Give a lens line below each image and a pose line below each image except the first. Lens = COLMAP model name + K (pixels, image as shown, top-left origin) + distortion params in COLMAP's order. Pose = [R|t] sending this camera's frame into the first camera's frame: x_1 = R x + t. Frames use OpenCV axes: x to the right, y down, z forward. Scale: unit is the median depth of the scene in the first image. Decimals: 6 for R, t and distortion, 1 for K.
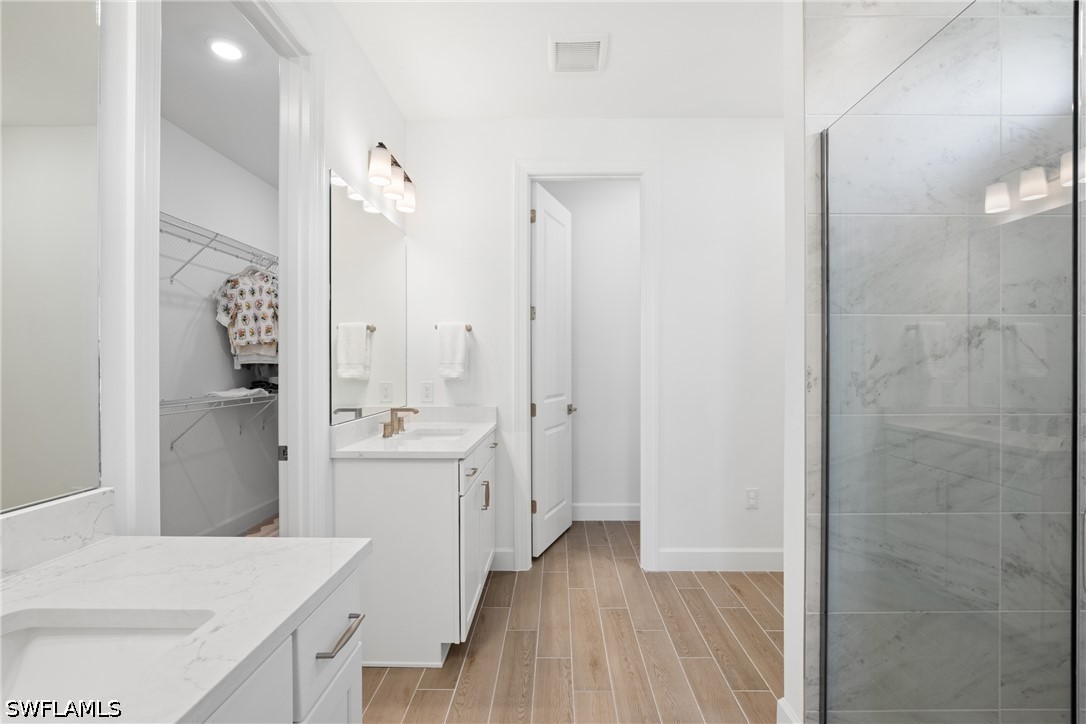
lens RADIAL K [[496.4, 0, 547.4], [0, 496.4, 364.0], [0, 0, 1]] dist [-0.021362, 0.000780]
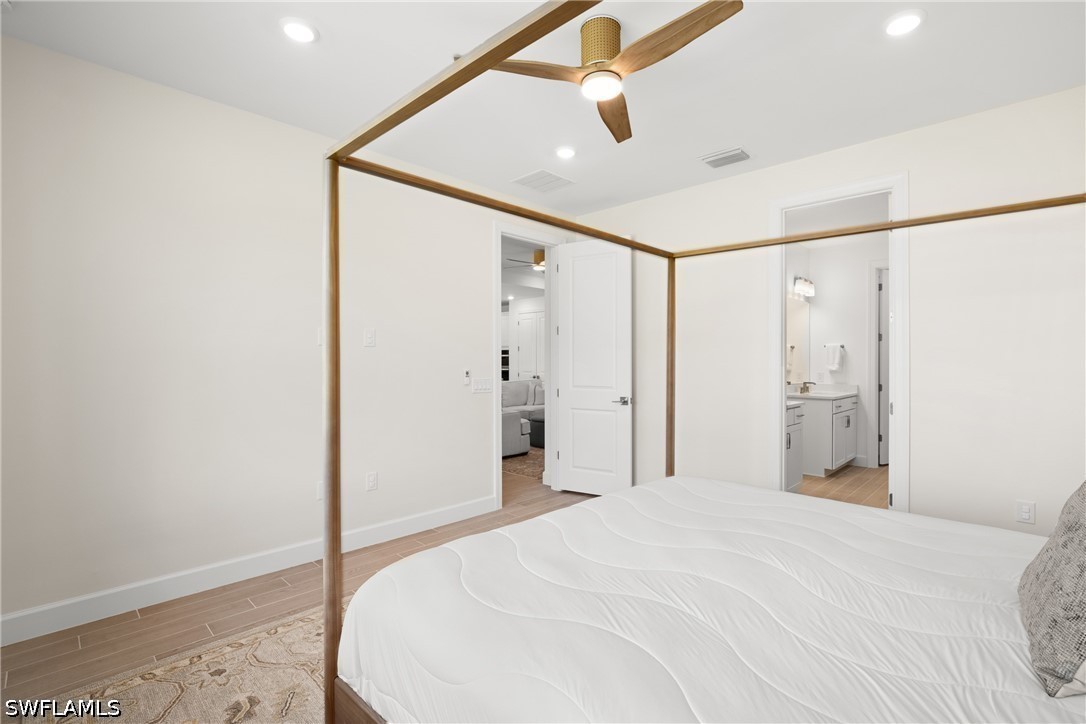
lens RADIAL K [[496.4, 0, 549.1], [0, 496.4, 362.8], [0, 0, 1]] dist [-0.021362, 0.000780]
pose [[0.738412, 0.007321, -0.674310, 0.336591], [-0.001244, 0.999954, 0.009495, -0.022086], [0.674348, -0.006172, 0.738388, -1.390319]]
